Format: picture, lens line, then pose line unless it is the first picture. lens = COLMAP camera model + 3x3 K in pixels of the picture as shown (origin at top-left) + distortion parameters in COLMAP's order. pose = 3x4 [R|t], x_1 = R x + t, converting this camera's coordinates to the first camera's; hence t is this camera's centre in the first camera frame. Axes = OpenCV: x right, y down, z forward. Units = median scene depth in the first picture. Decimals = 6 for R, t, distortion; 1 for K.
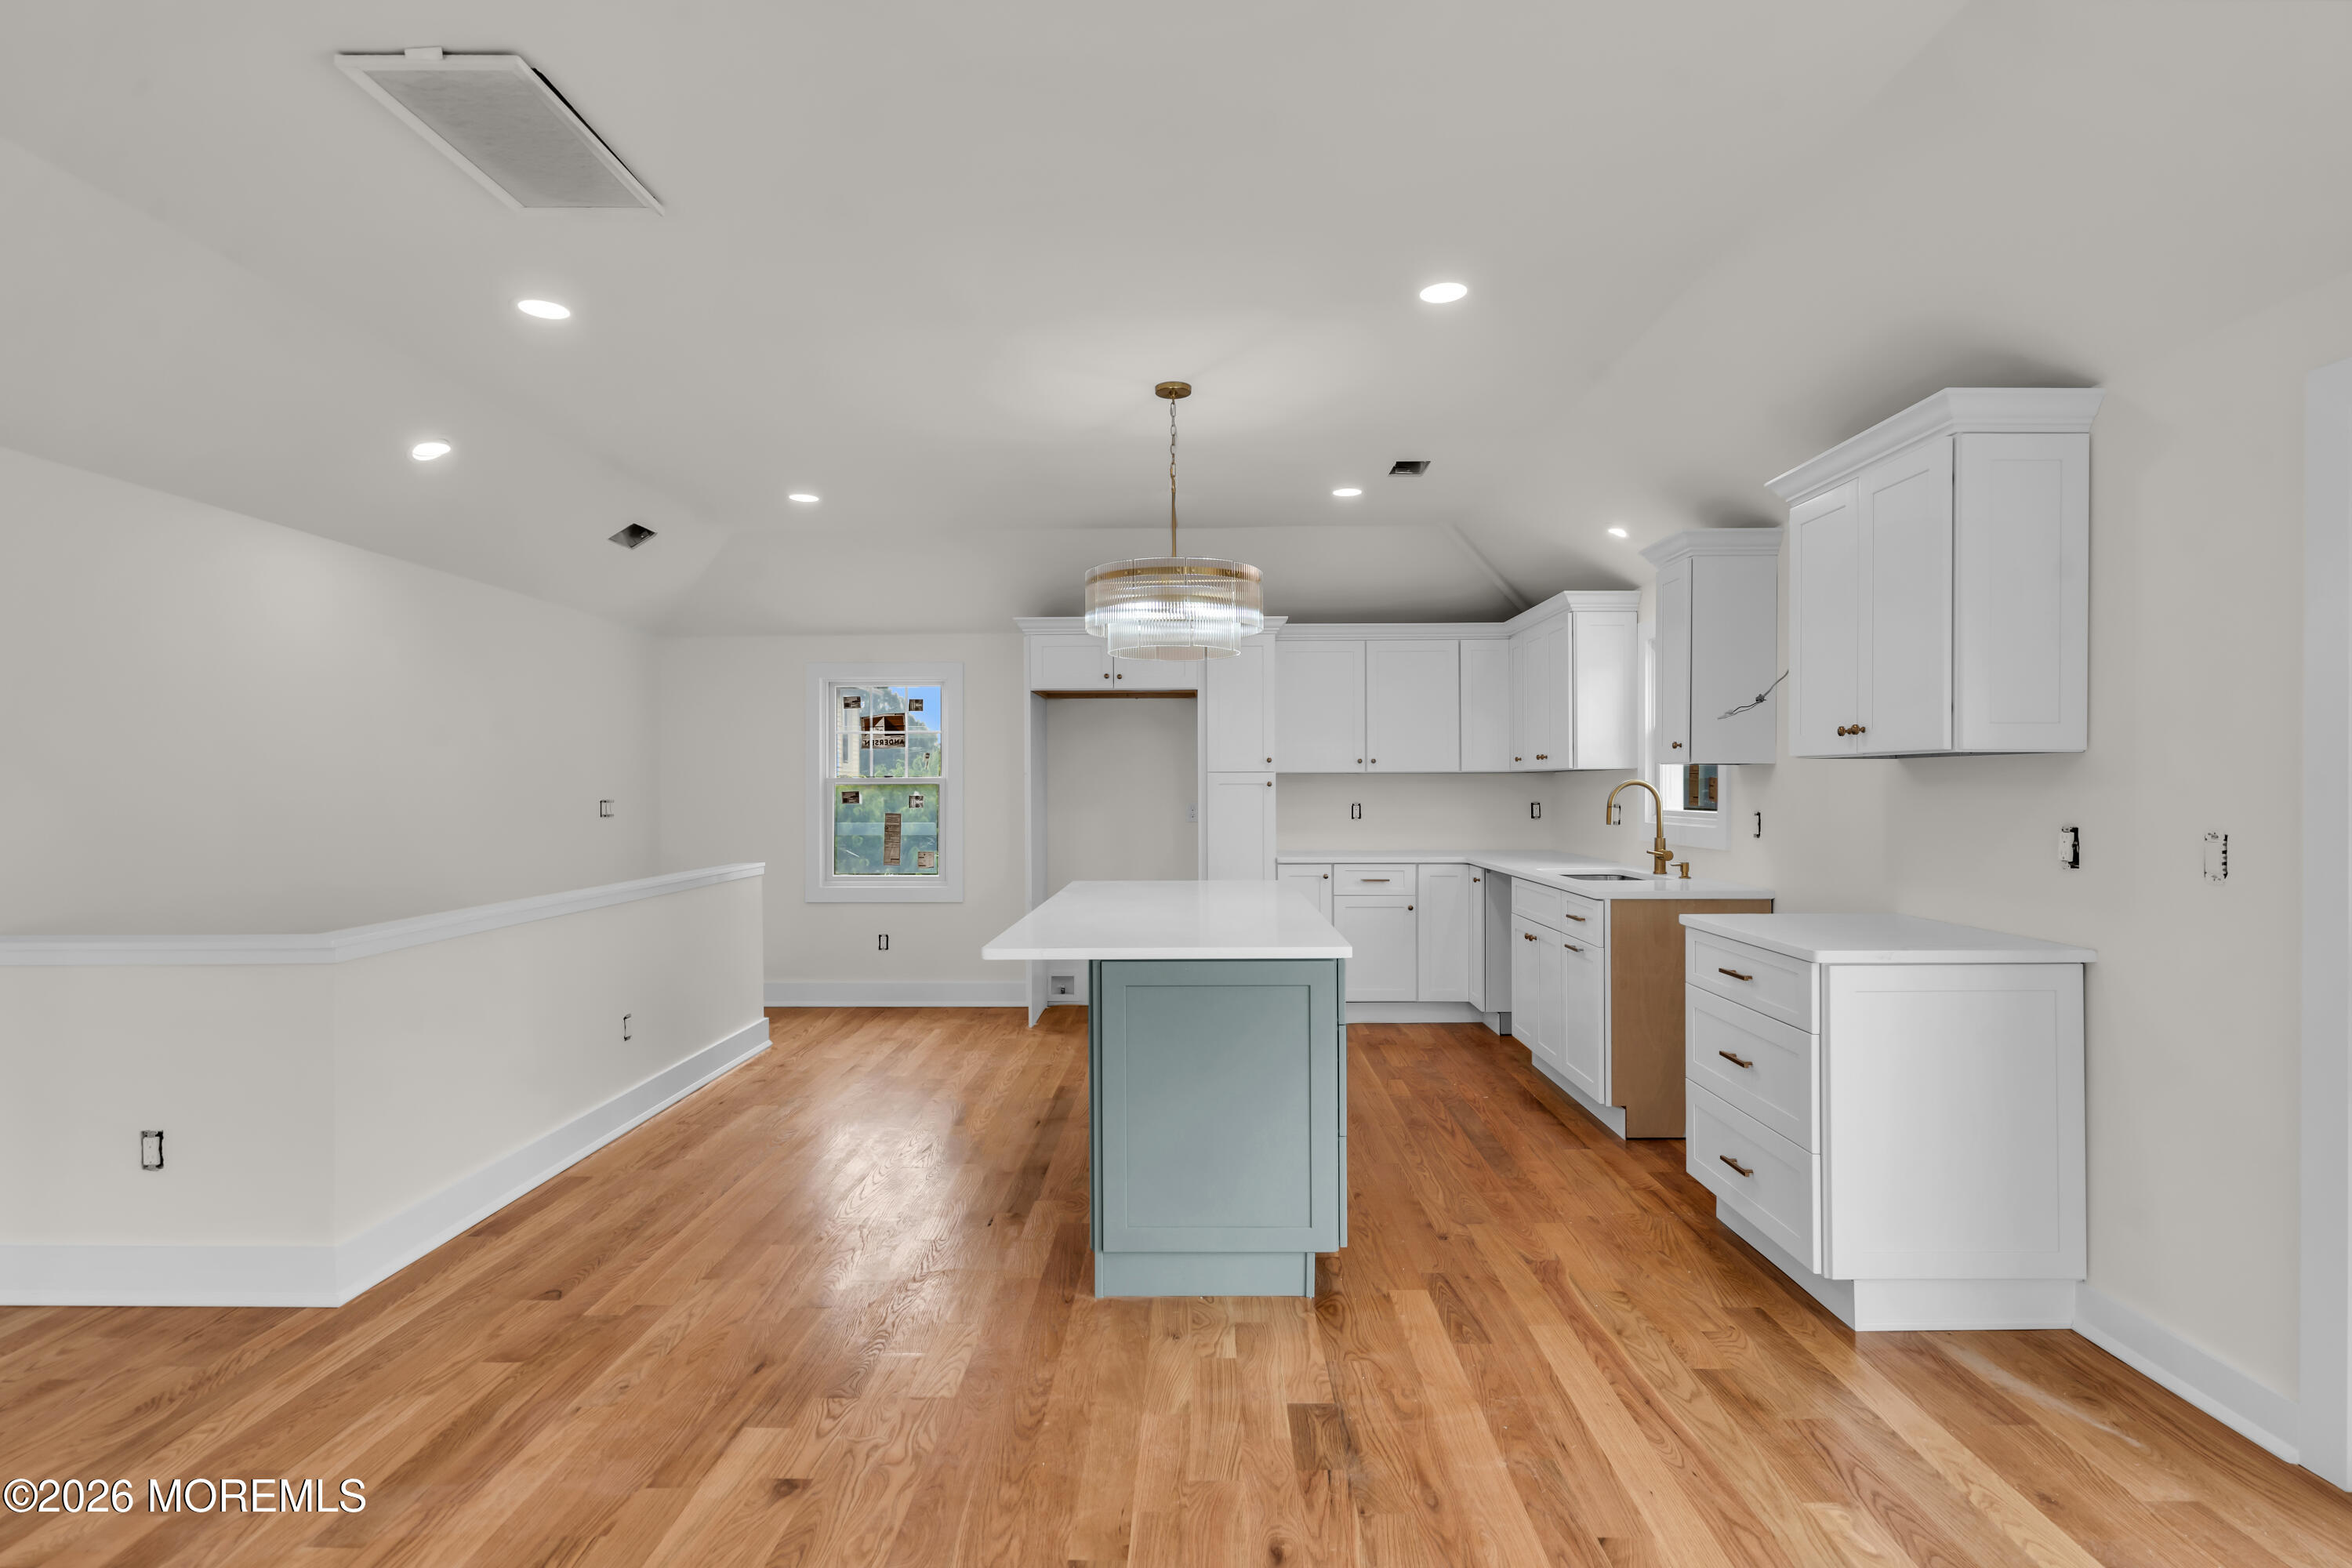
lens RADIAL K [[1199.2, 0, 1178.6], [0, 1199.2, 780.4], [0, 0, 1]] dist [0.002559, -0.000016]
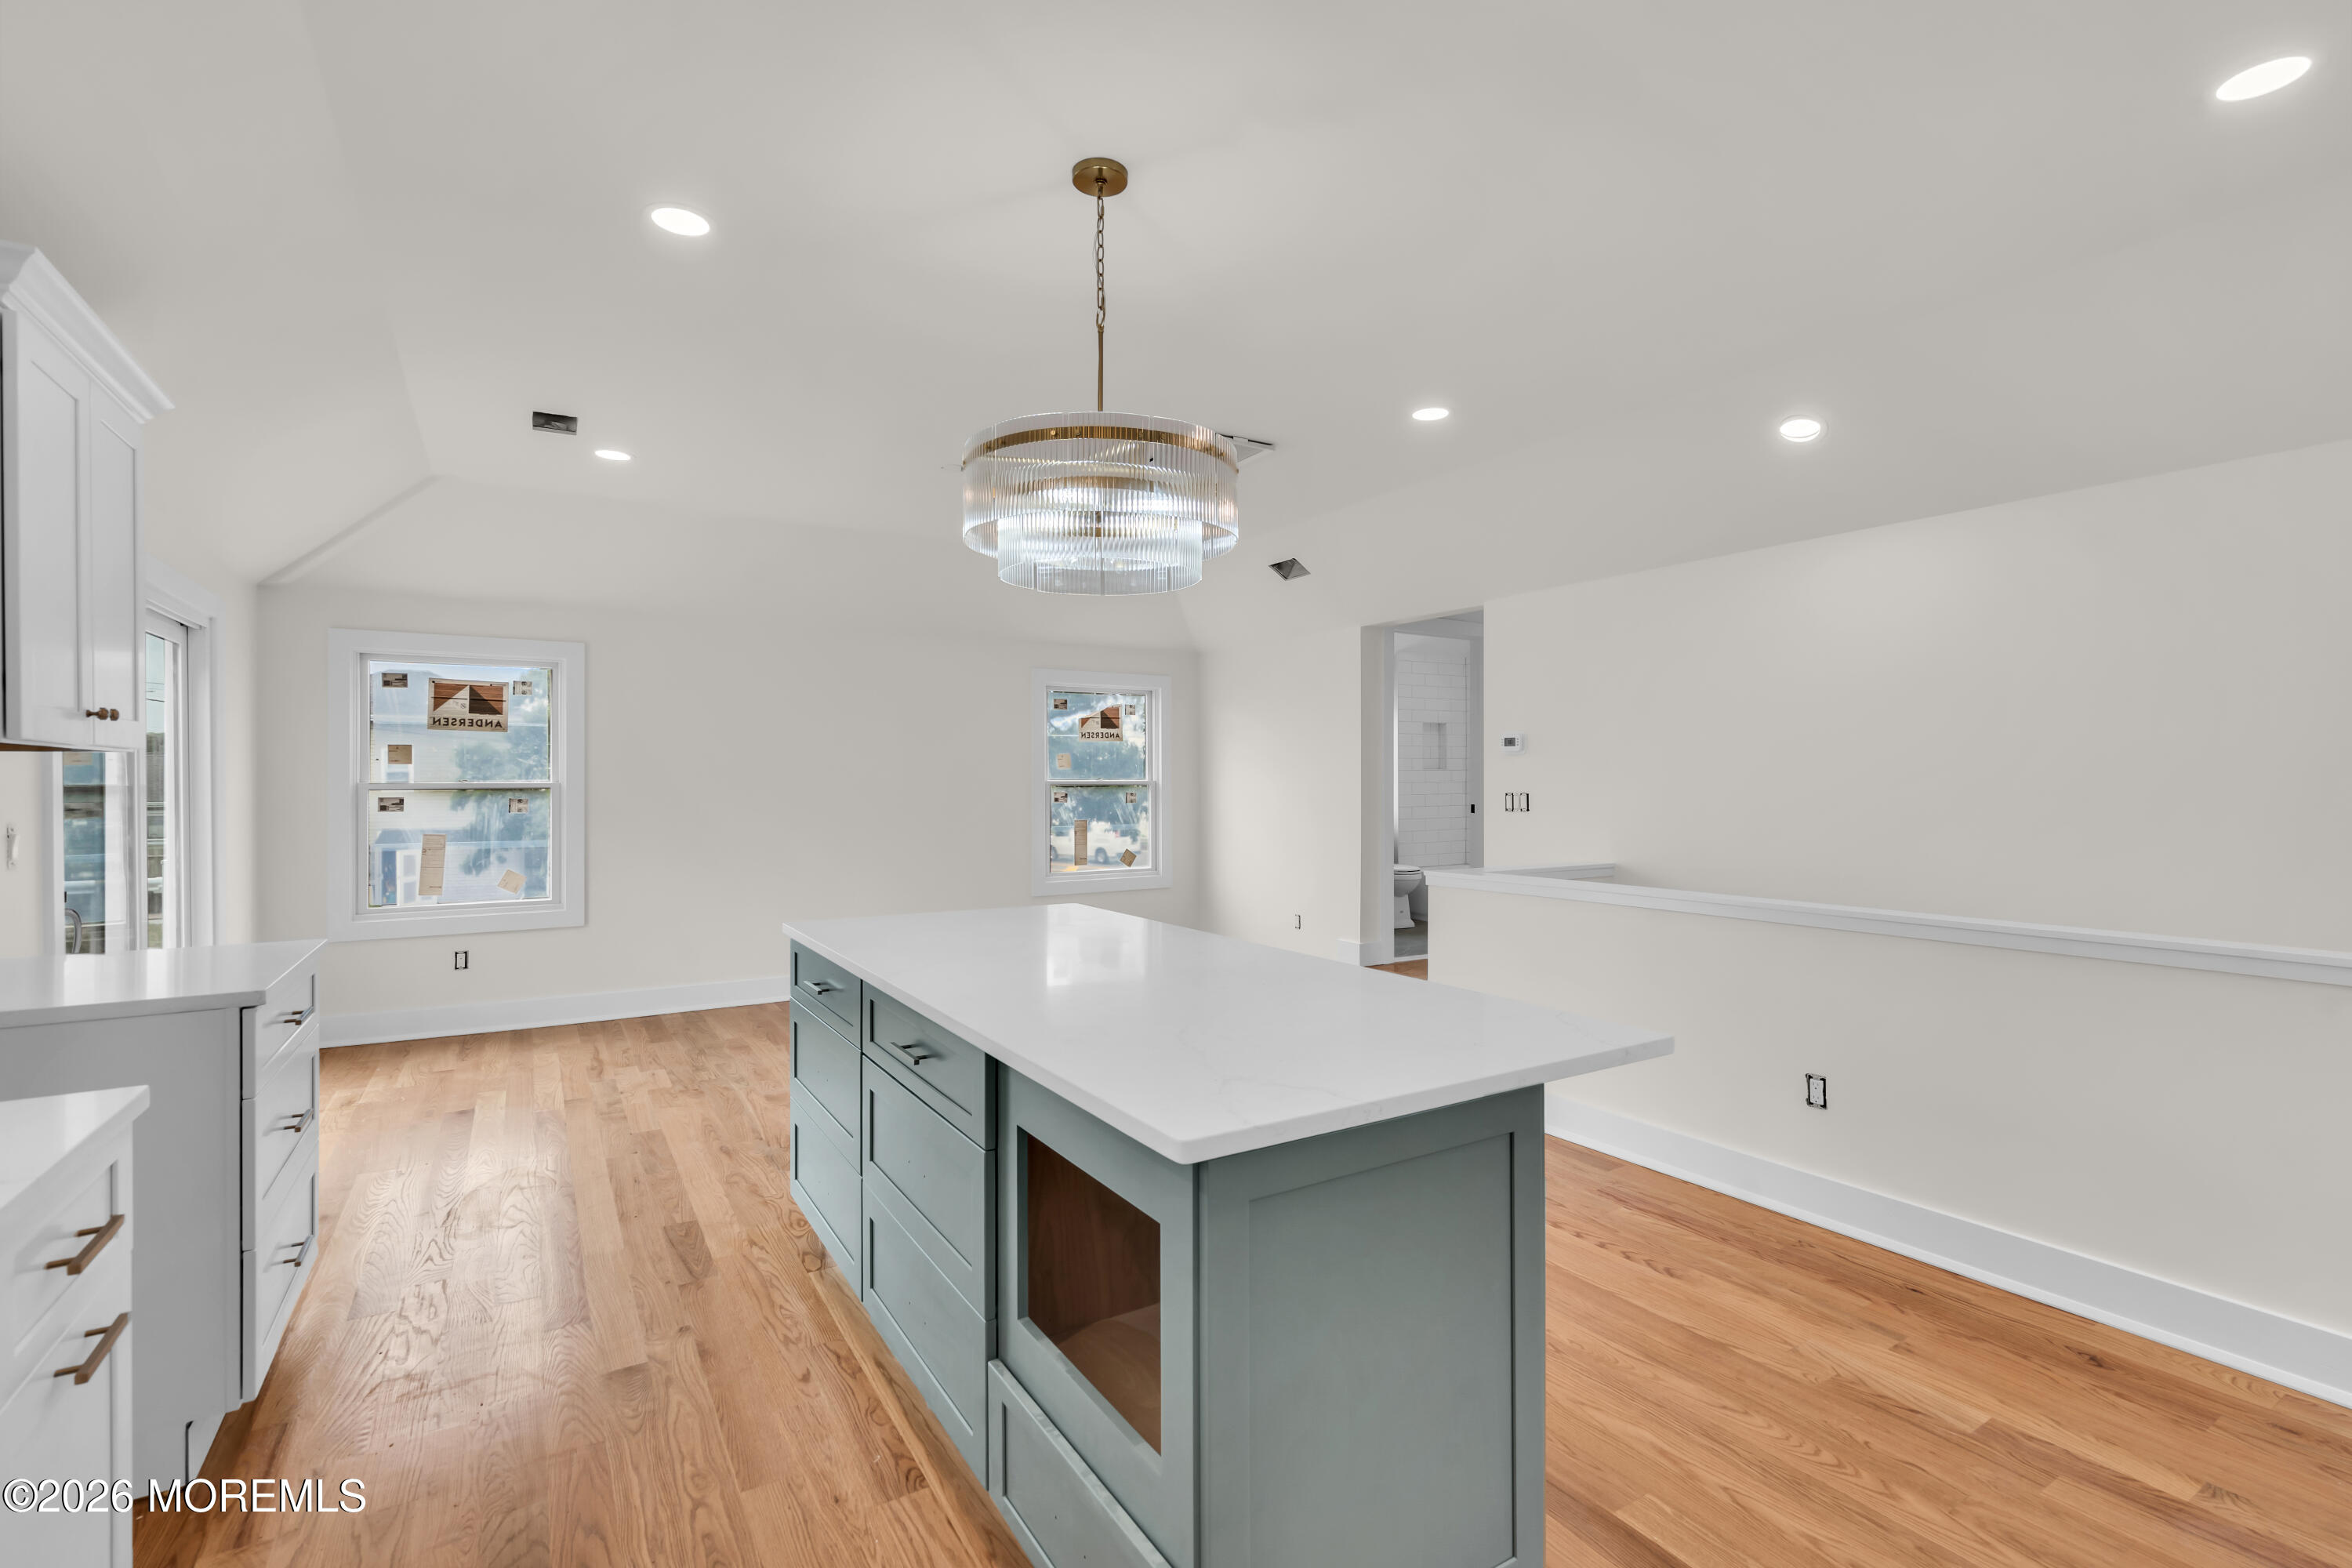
lens RADIAL K [[1066.7, 0, 1180.5], [0, 1066.7, 771.5], [0, 0, 1]] dist [-0.001095, 0.002084]
pose [[-0.839865, 0.001907, -0.542792, 0.357093], [0.008412, 0.999919, -0.009502, 0.007165], [0.542730, -0.012547, -0.839813, 1.946504]]
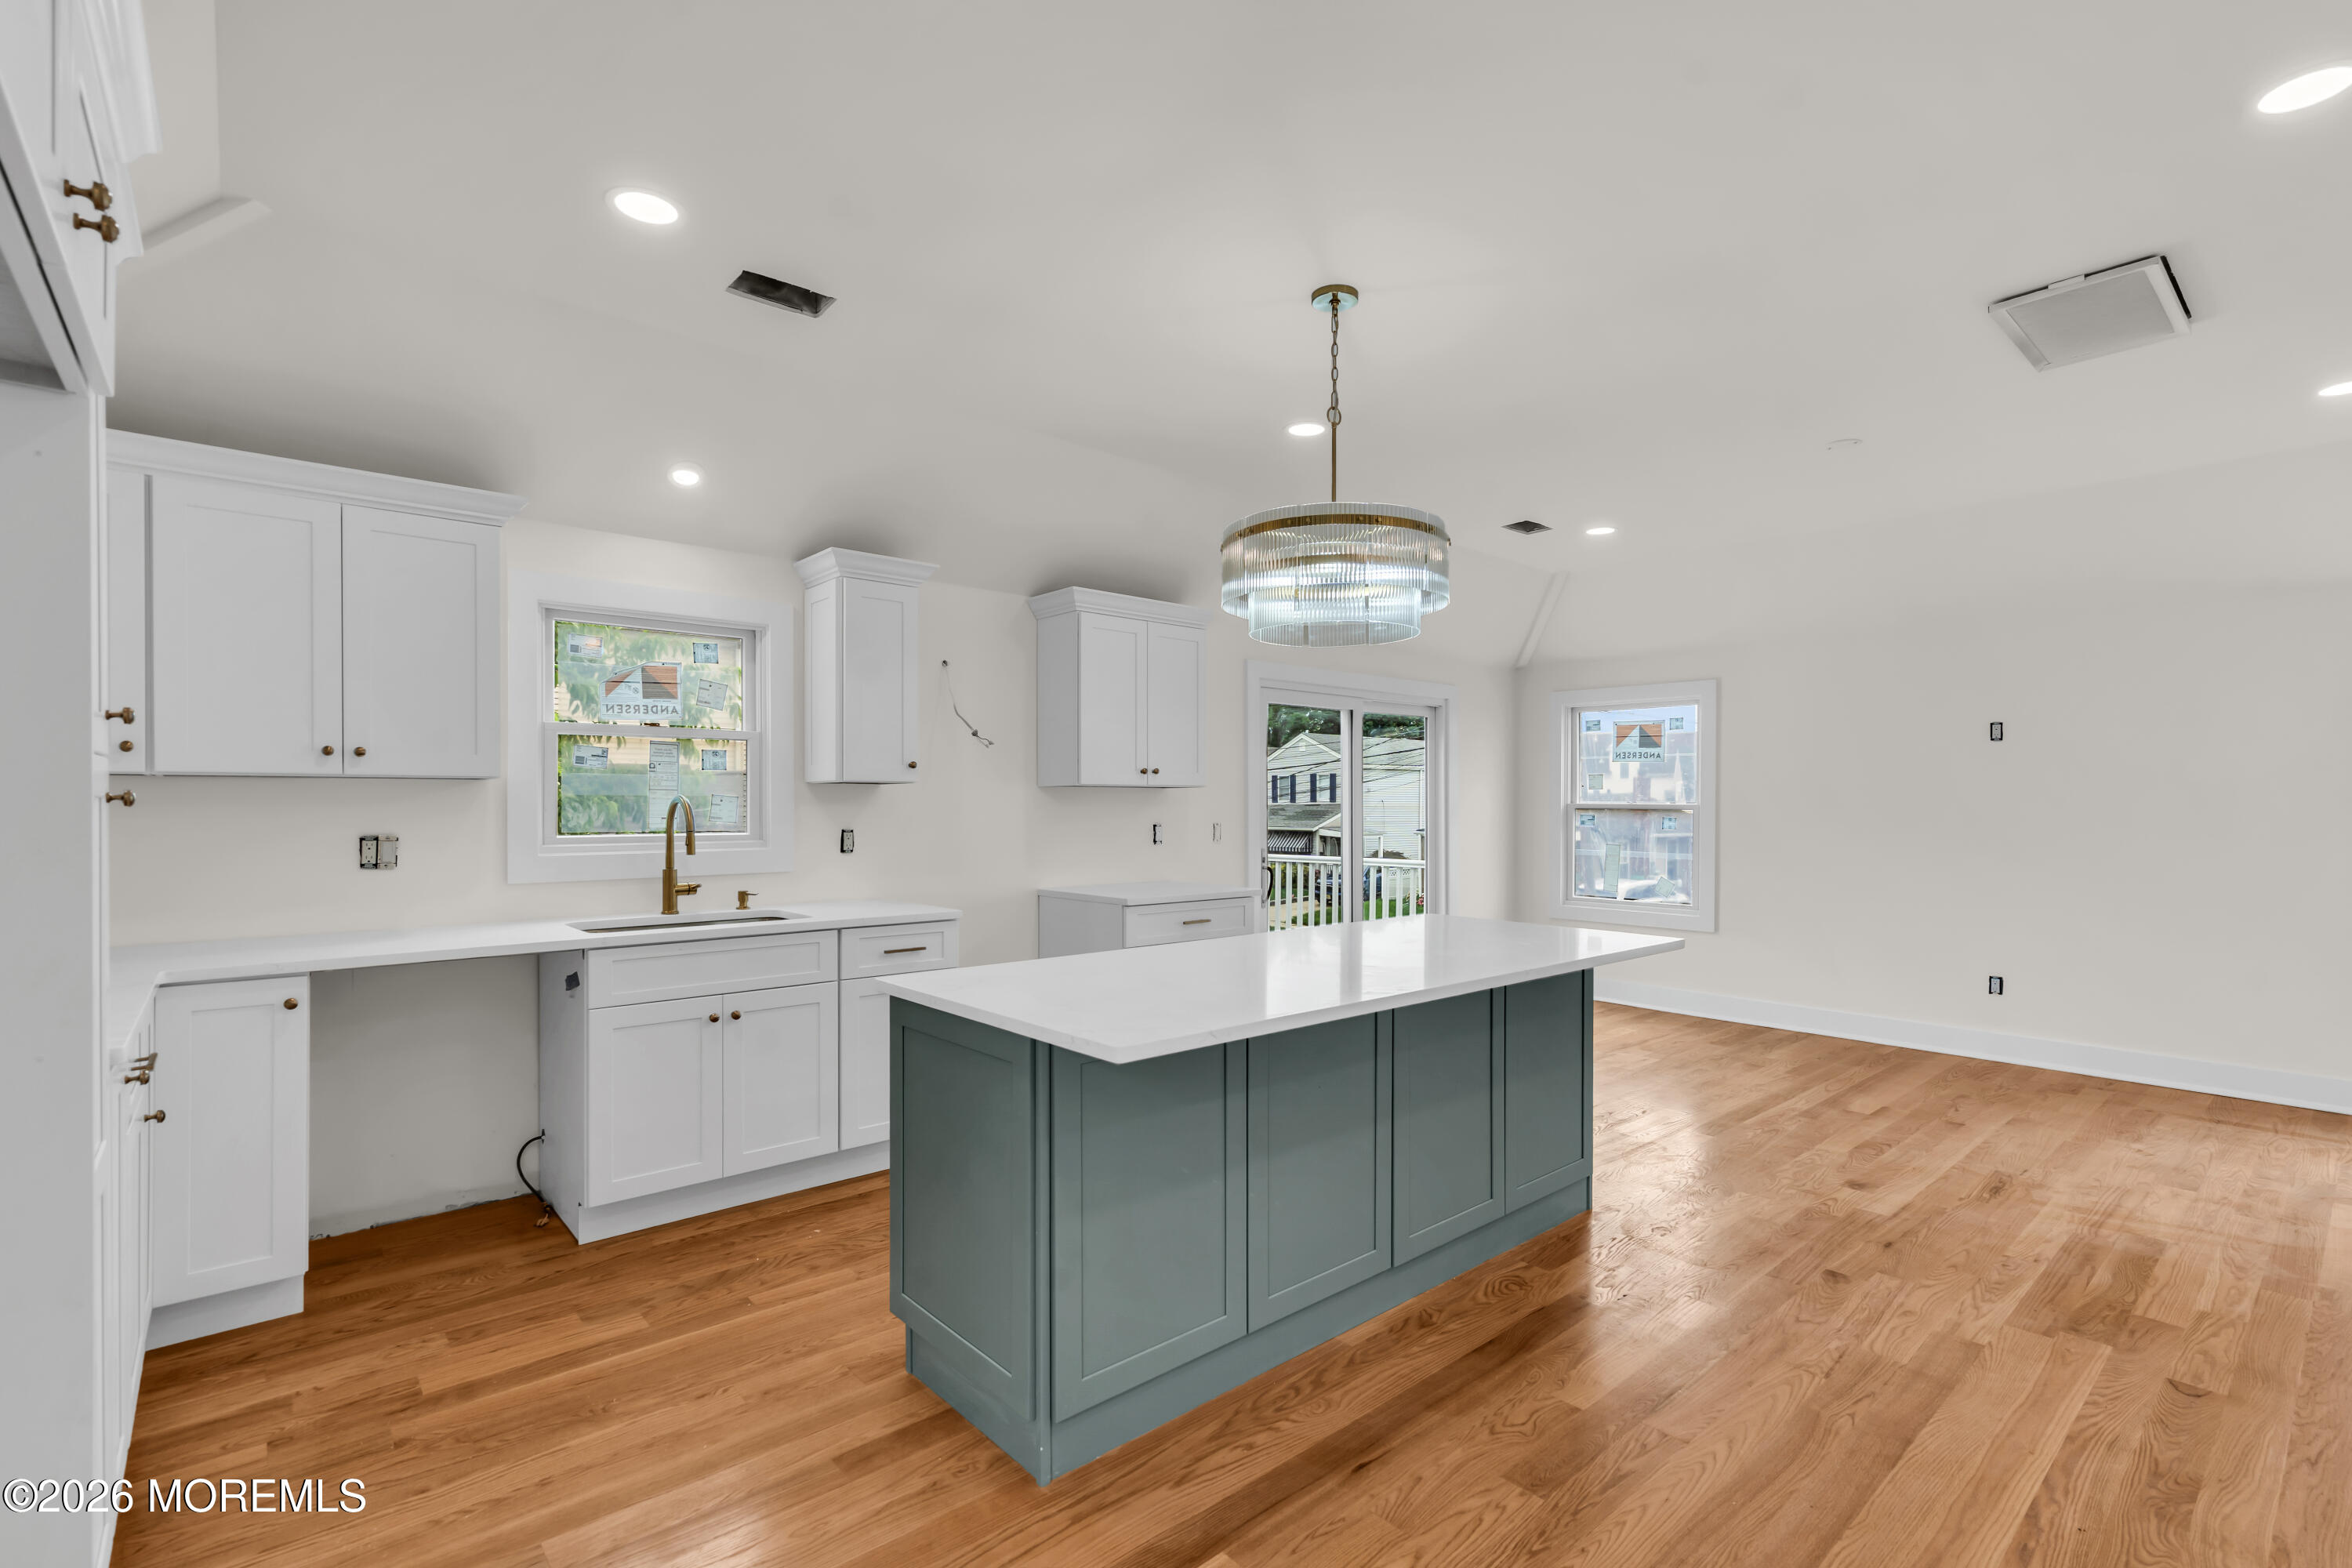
lens RADIAL K [[1066.7, 0, 1185.3], [0, 1066.7, 804.5], [0, 0, 1]] dist [-0.001095, 0.002084]
pose [[-0.675218, 0.000387, 0.737618, -0.581481], [-0.002881, 0.999991, -0.003163, 0.009597], [-0.737612, -0.004261, -0.675211, 1.983525]]
